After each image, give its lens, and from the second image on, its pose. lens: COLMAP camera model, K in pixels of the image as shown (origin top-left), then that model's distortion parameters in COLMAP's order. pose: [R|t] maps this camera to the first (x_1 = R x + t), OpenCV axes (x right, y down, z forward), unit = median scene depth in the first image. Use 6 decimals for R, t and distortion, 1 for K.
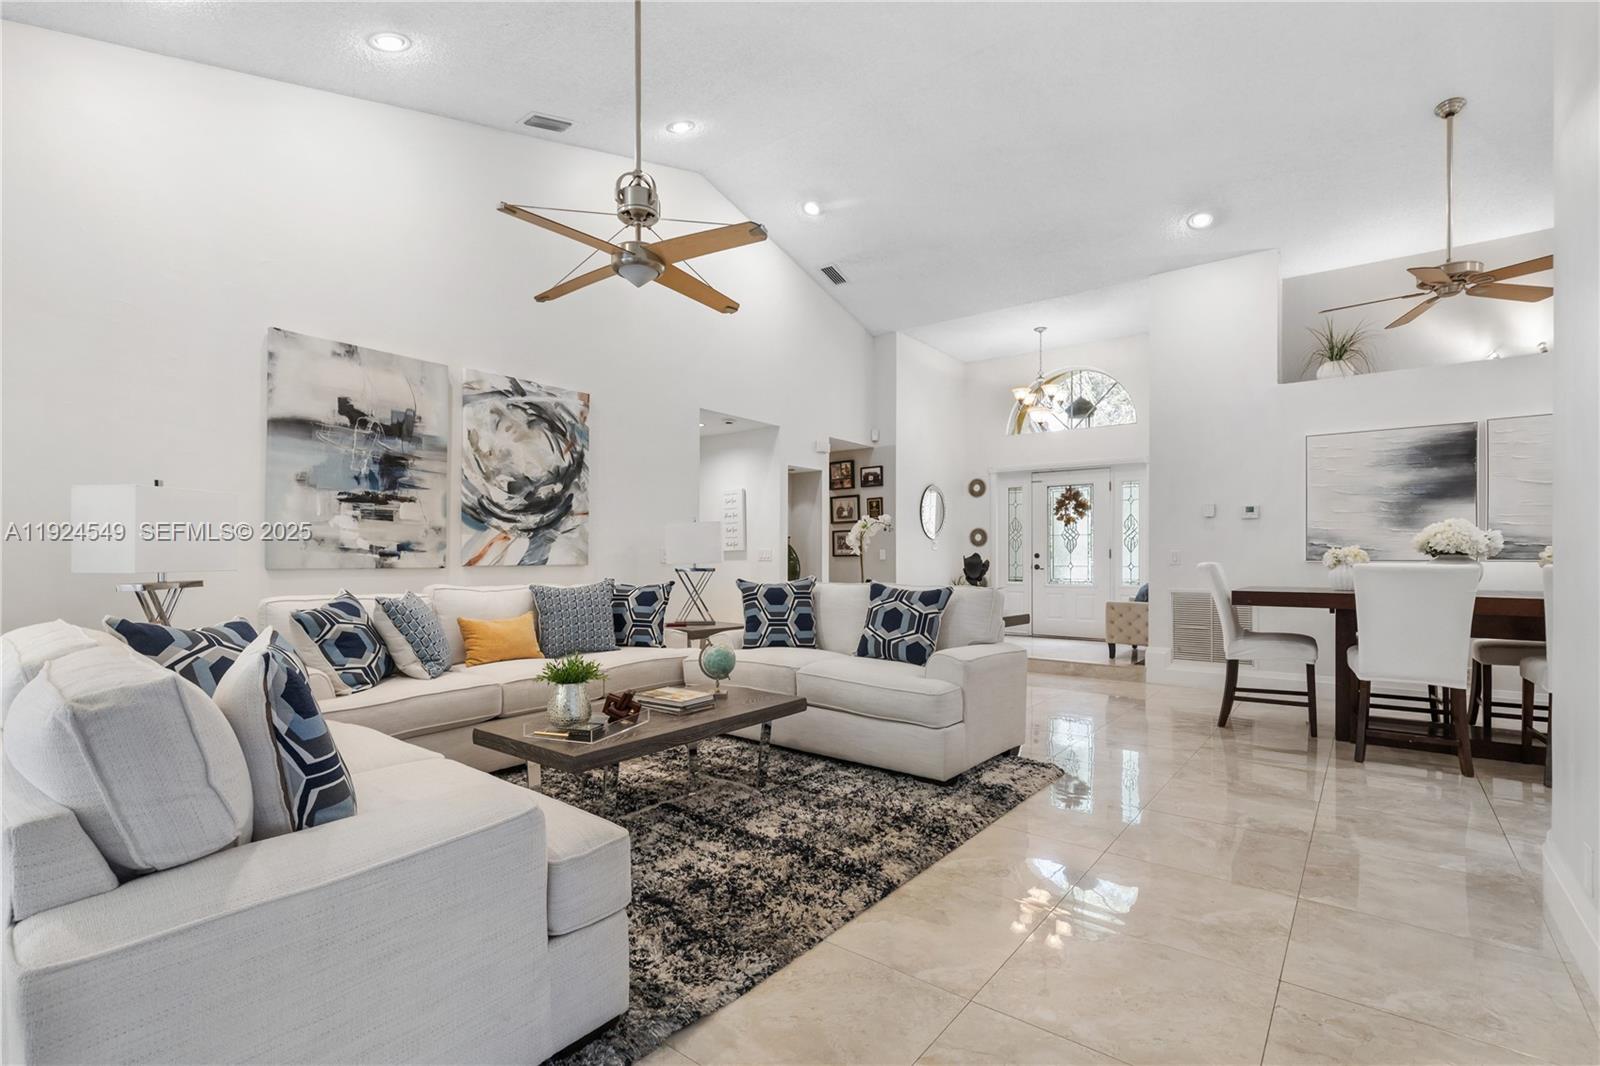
lens RADIAL K [[732.8, 0, 785.1], [0, 732.8, 555.9], [0, 0, 1]] dist [0.001384, -0.000243]
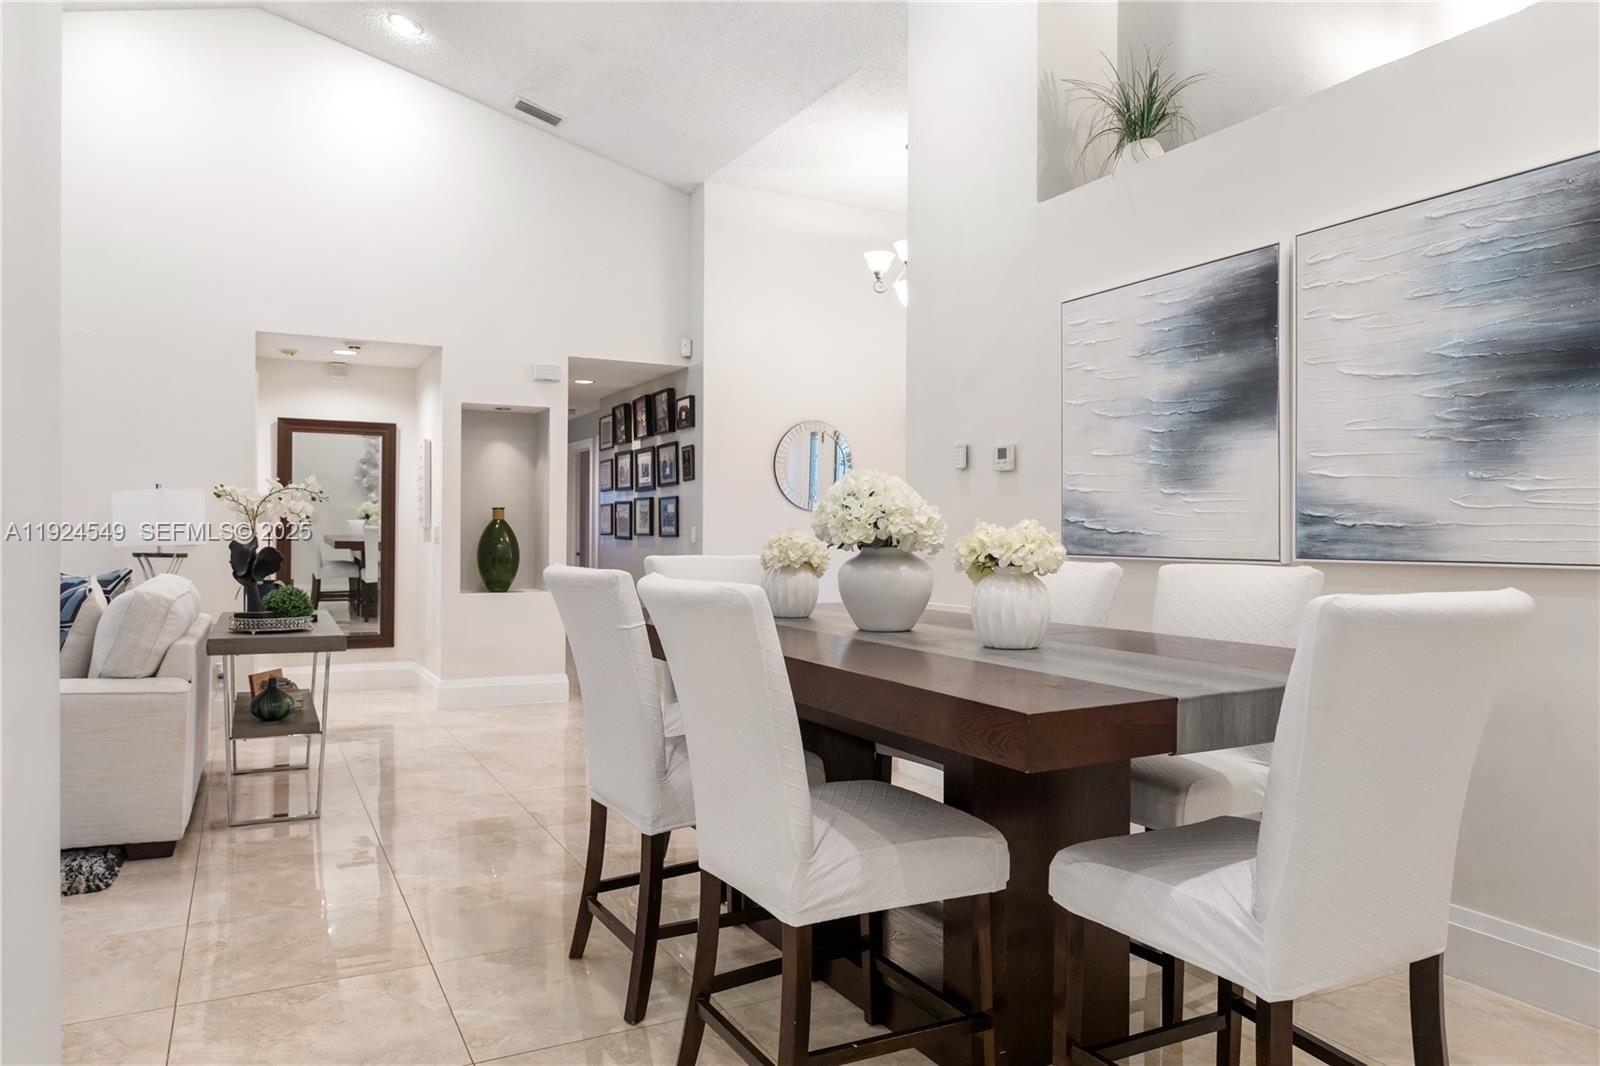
lens RADIAL K [[1070.1, 0, 800.0], [0, 1070.1, 533.0], [0, 0, 1]] dist [-0.001219, -0.001304]
pose [[0.912873, 0.005987, -0.408200, 1.092078], [-0.004687, 0.999980, 0.004185, -0.013341], [0.408217, -0.001907, 0.912883, 0.349338]]
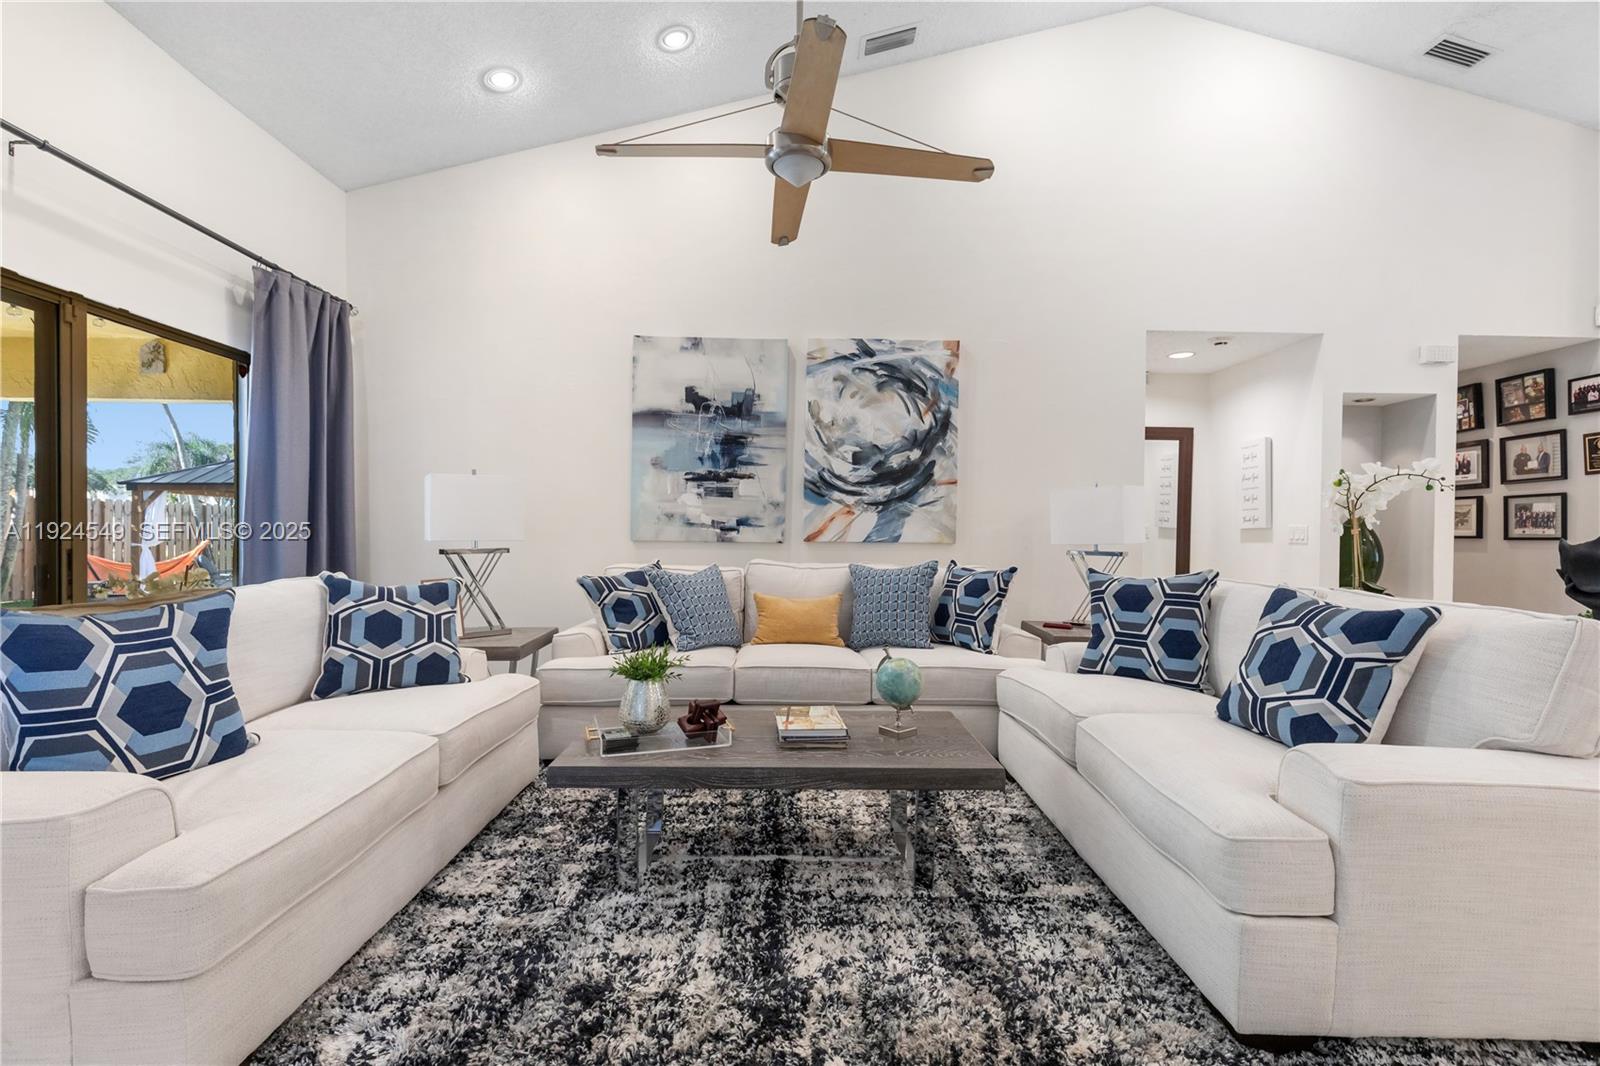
lens RADIAL K [[714.9, 0, 788.0], [0, 714.9, 536.8], [0, 0, 1]] dist [0.002519, -0.000424]
pose [[0.630948, 0.012837, -0.775719, 0.287540], [-0.010377, 0.999913, 0.008106, -0.000141], [0.775756, 0.002935, 0.631026, 0.380972]]
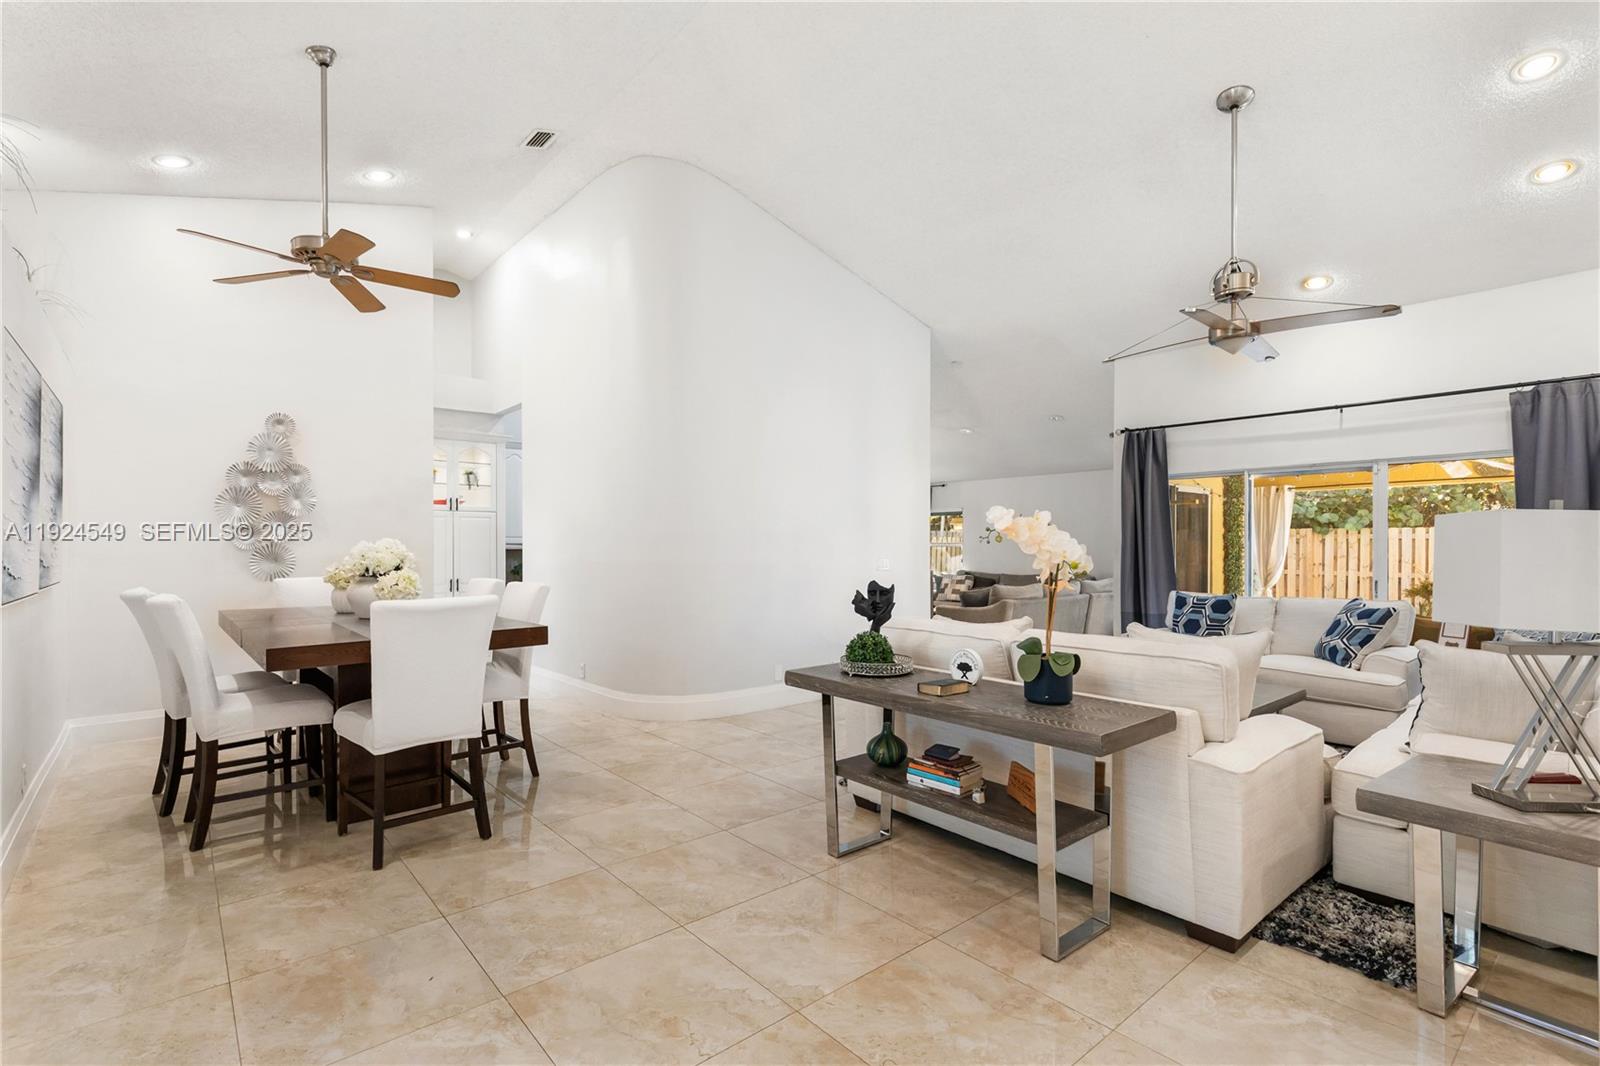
lens RADIAL K [[732.8, 0, 785.1], [0, 732.8, 555.9], [0, 0, 1]] dist [0.001384, -0.000243]
pose [[-0.980239, -0.002134, 0.197805, 0.212526], [0.000130, 0.999935, 0.011435, -0.036595], [-0.197816, 0.011235, -0.980175, 1.726788]]
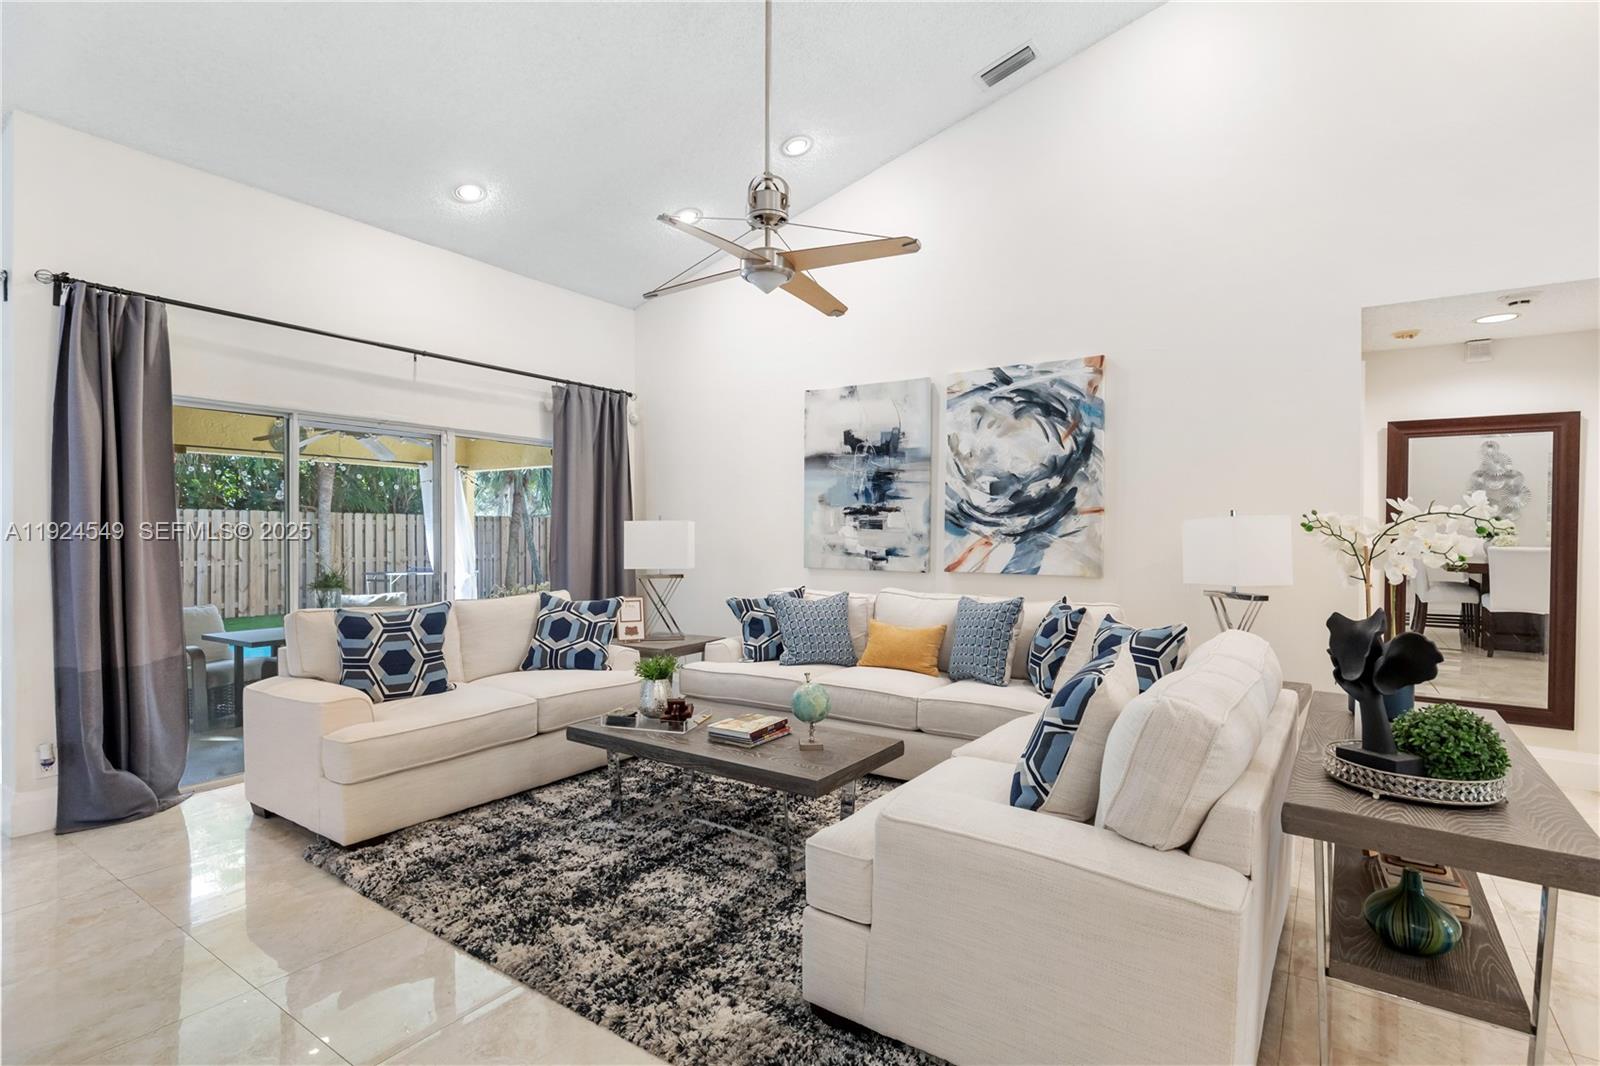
lens RADIAL K [[780.5, 0, 785.9], [0, 780.5, 537.3], [0, 0, 1]] dist [-0.000921, -0.000099]
pose [[0.058589, 0.007172, -0.998256, 0.613464], [-0.004127, 0.999967, 0.006942, -0.039611], [0.998274, 0.003714, 0.058617, 0.717412]]
